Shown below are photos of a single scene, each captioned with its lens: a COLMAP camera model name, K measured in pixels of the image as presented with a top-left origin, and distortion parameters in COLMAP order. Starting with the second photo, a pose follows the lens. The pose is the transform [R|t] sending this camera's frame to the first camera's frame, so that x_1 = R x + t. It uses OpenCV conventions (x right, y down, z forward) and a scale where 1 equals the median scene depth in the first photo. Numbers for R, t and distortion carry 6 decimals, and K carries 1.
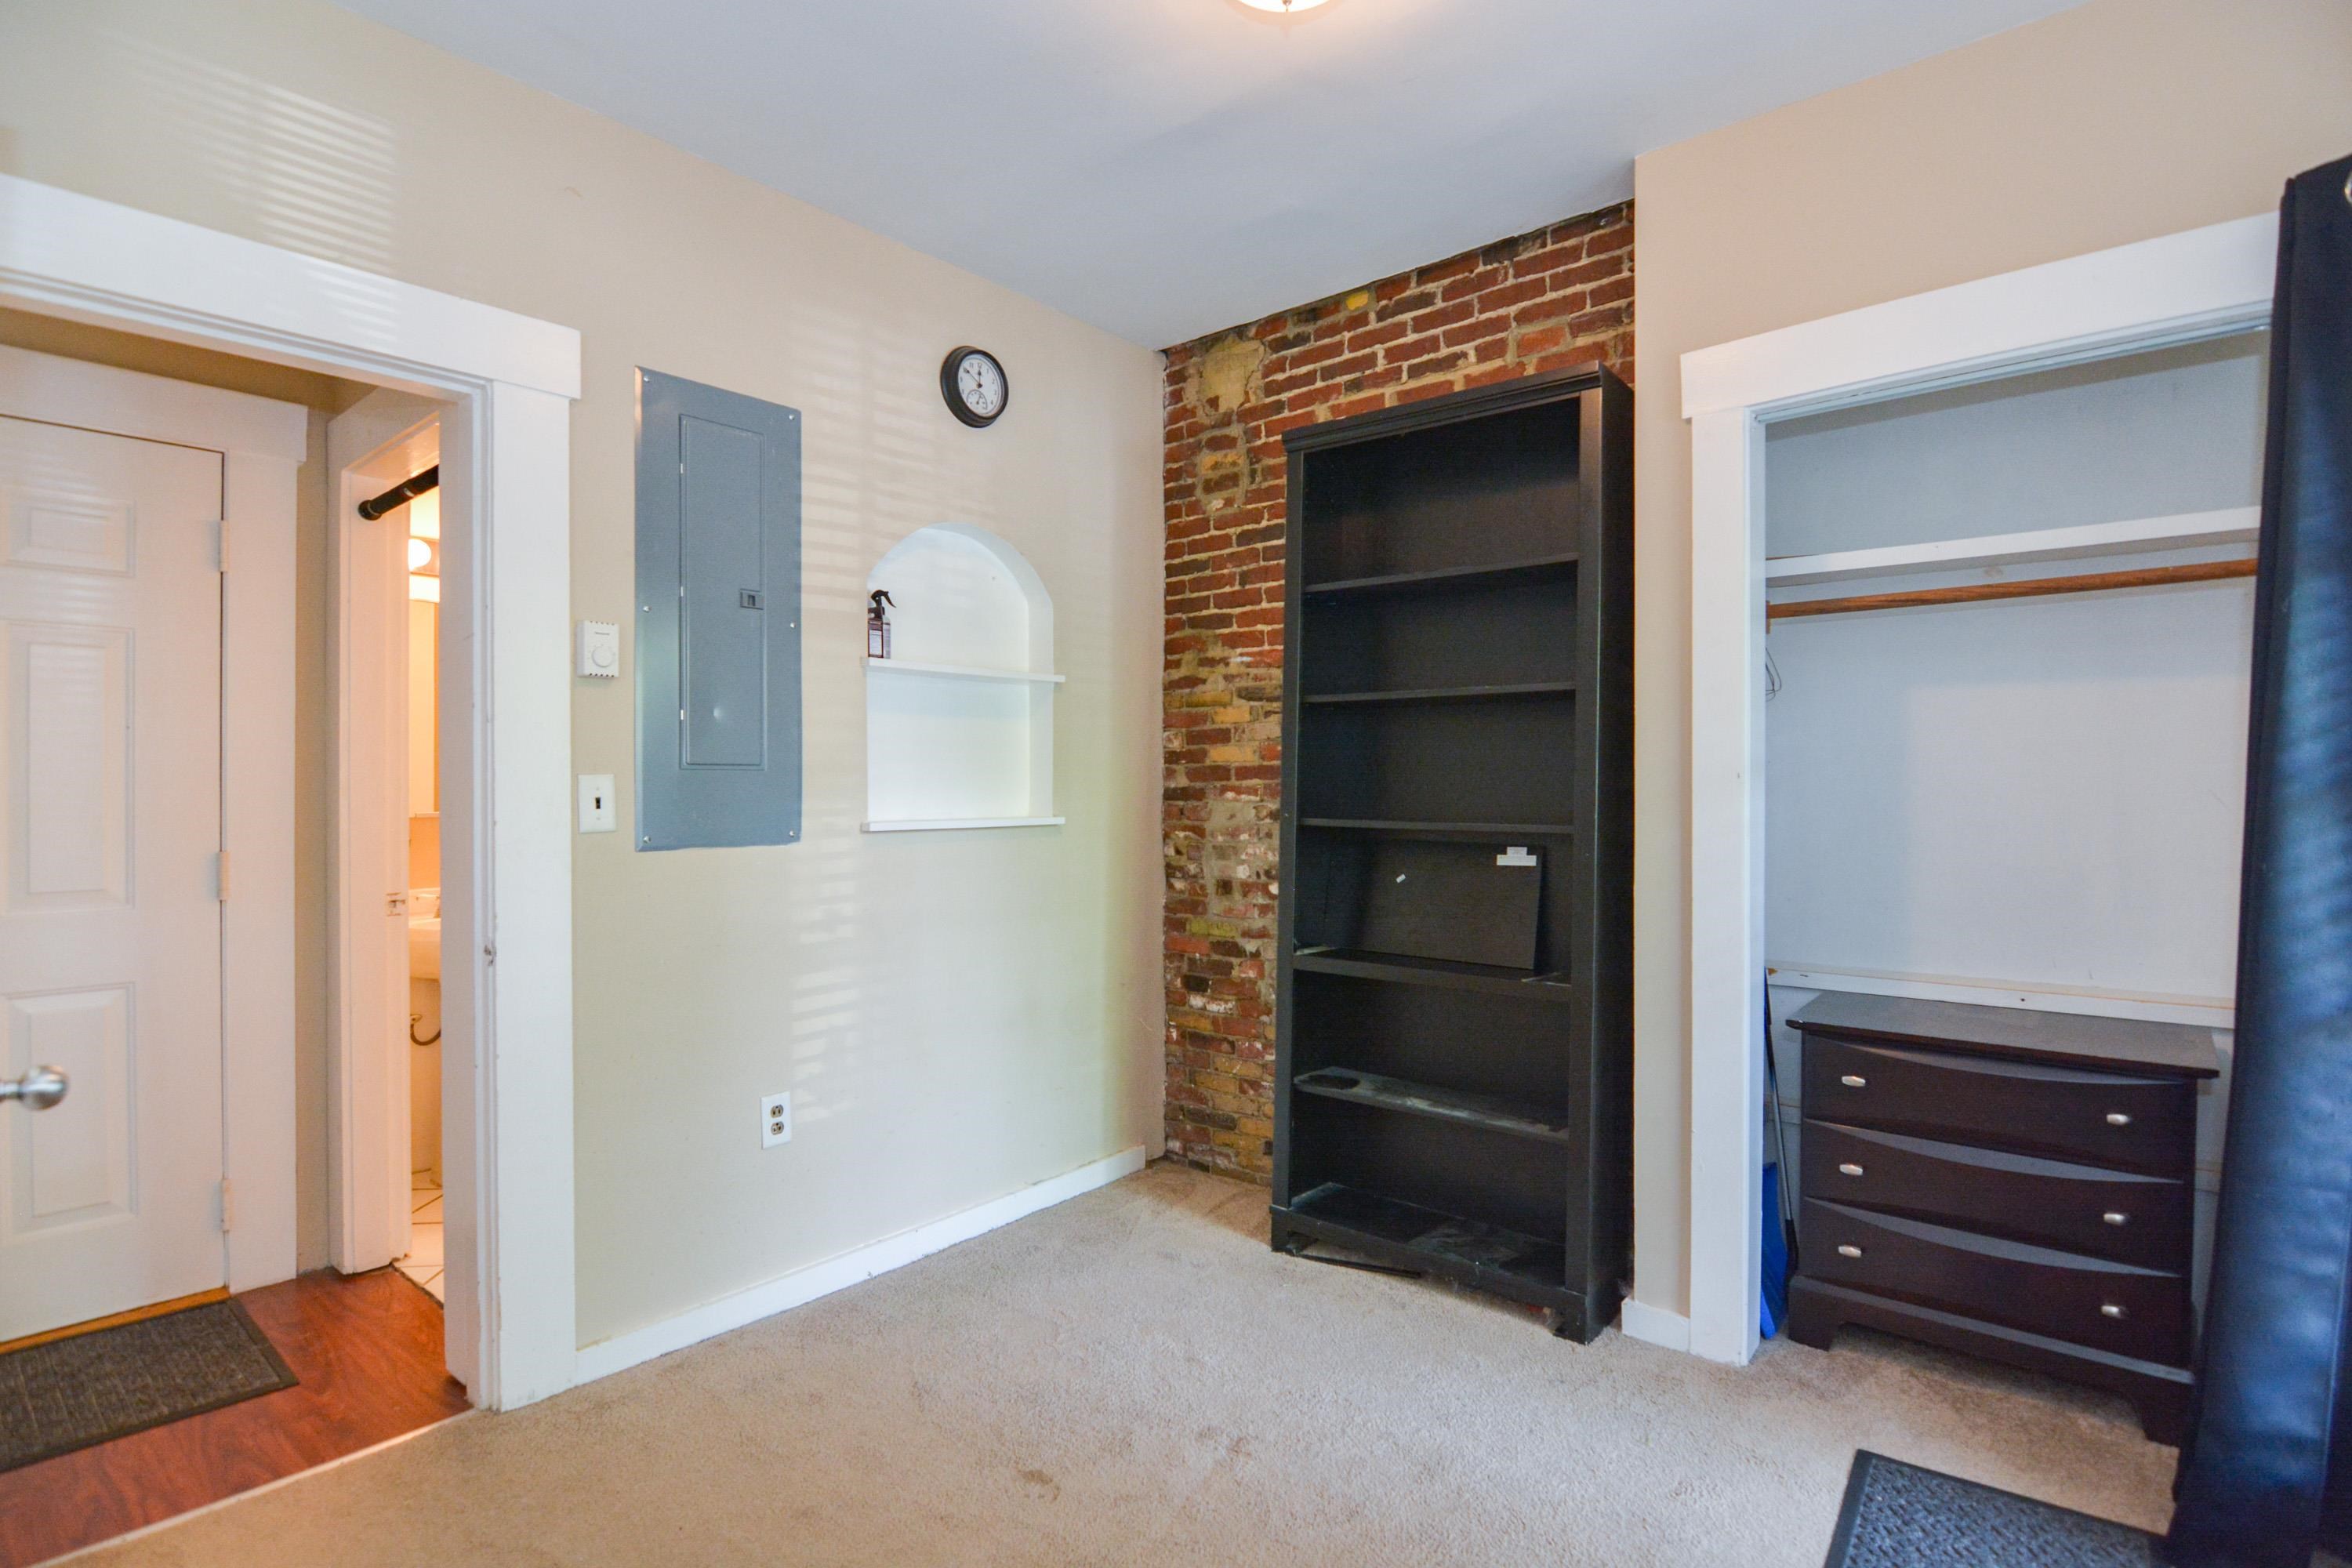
lens RADIAL K [[1162.7, 0, 1177.3], [0, 1162.7, 791.4], [0, 0, 1]] dist [-0.013874, -0.005119]
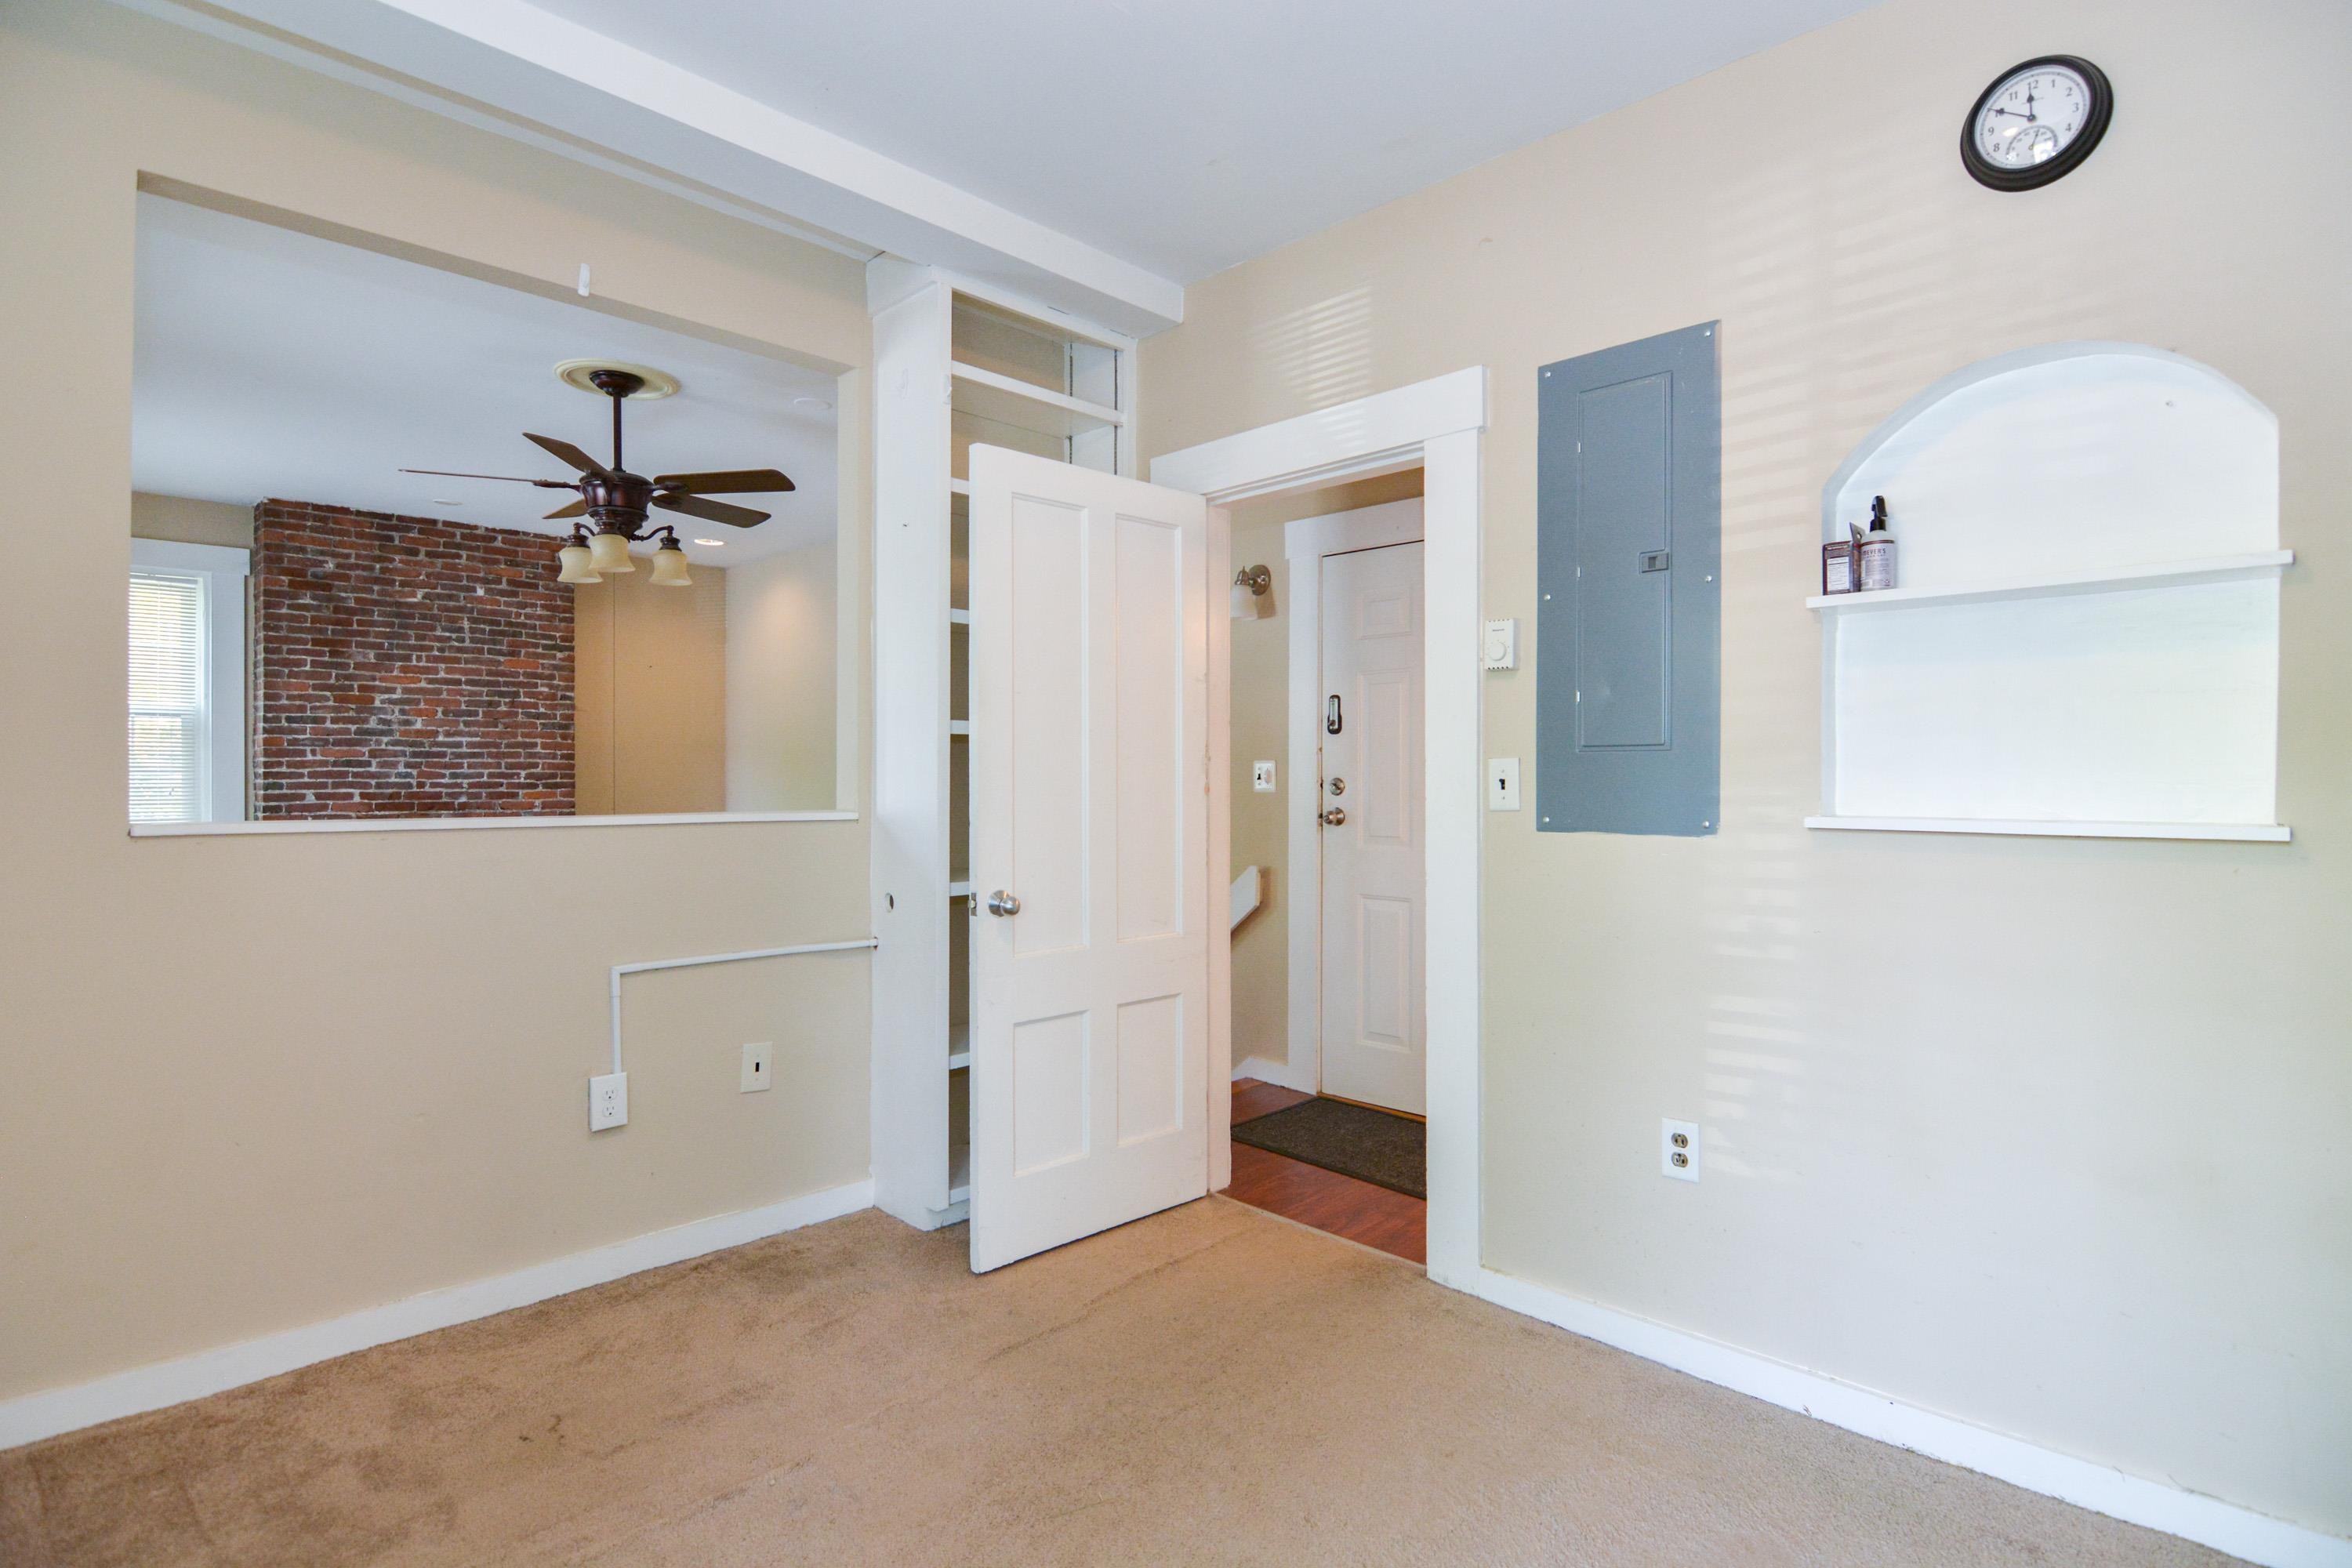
lens RADIAL K [[1162.7, 0, 1180.8], [0, 1162.7, 774.2], [0, 0, 1]] dist [-0.013874, -0.005119]
pose [[-0.083505, 0.005213, -0.996494, 0.542431], [0.000669, 0.999986, 0.005175, -0.004547], [0.996507, -0.000234, -0.083507, 0.684313]]
